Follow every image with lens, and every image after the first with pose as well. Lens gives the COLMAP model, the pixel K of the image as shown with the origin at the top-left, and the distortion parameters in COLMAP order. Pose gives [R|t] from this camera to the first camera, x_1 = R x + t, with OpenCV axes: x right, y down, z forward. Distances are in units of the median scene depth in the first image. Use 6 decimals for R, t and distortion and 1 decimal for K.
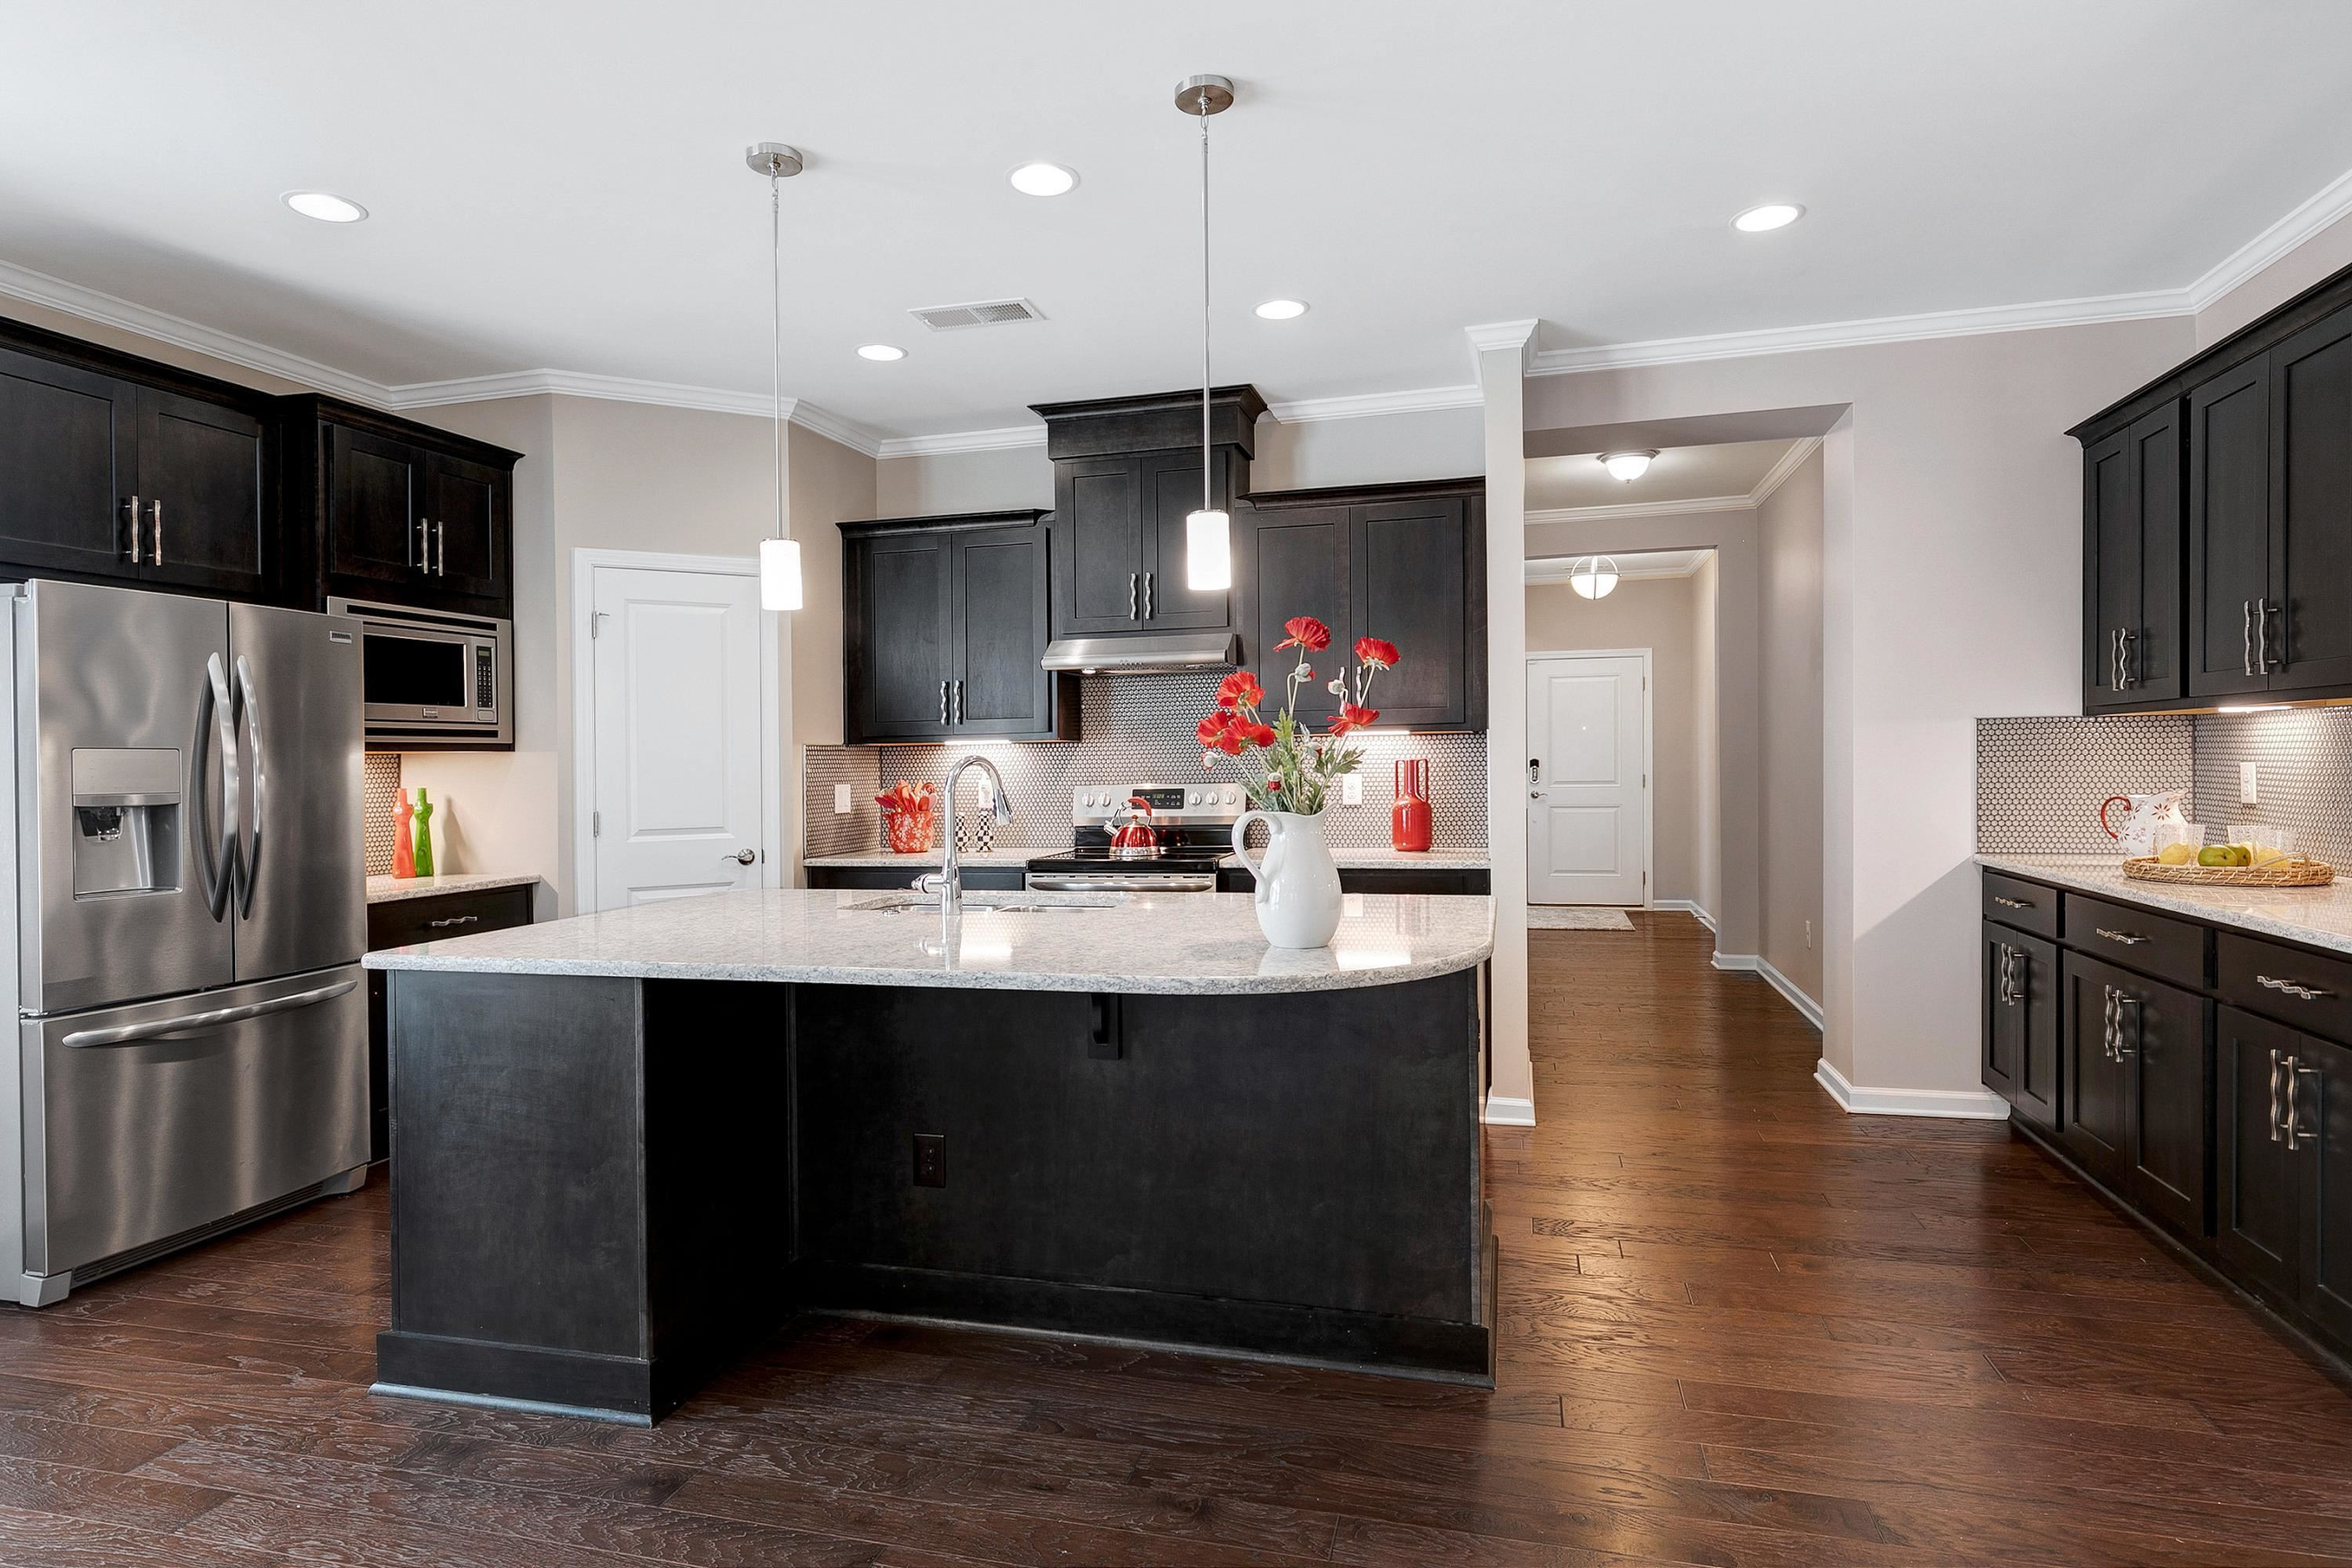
lens RADIAL K [[1285.3, 0, 1157.0], [0, 1285.3, 798.1], [0, 0, 1]] dist [0.006225, -0.002467]
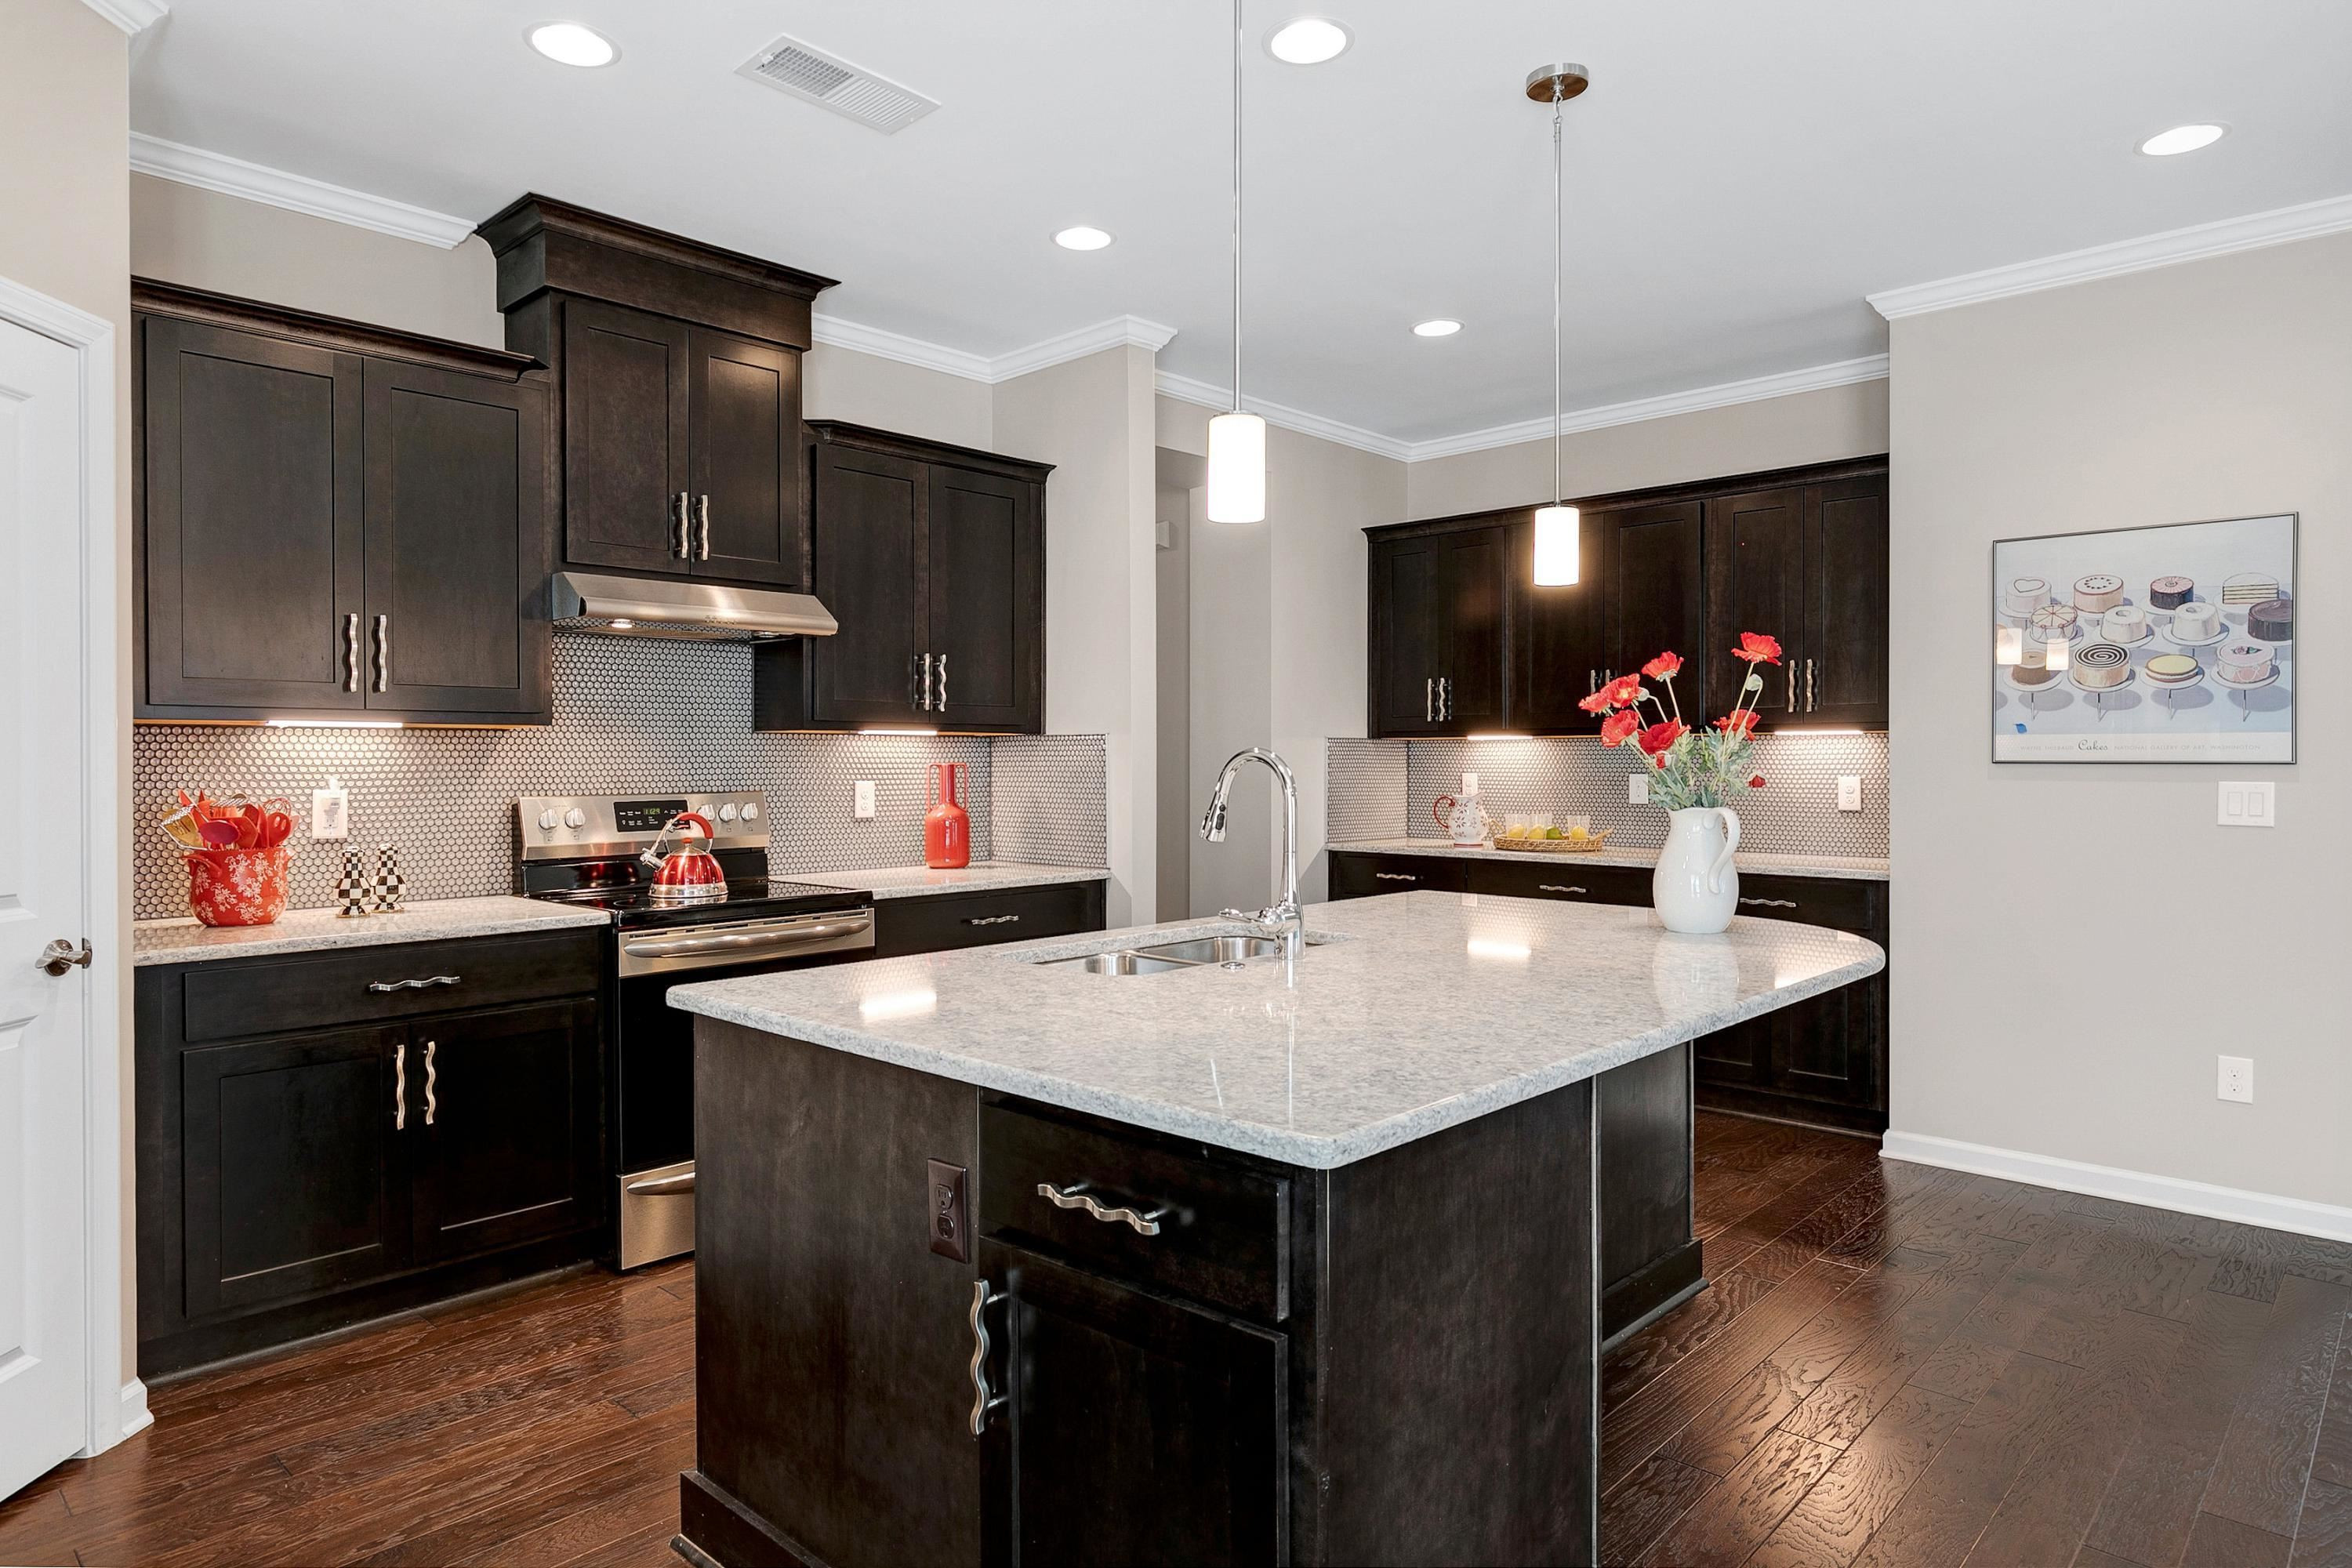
lens RADIAL K [[1394.4, 0, 1190.8], [0, 1394.4, 787.7], [0, 0, 1]] dist [0.003523, -0.002357]
pose [[0.458875, -0.002923, 0.888496, -0.657000], [0.017613, 0.999828, -0.005807, -0.006446], [-0.888326, 0.018313, 0.458848, 0.478402]]
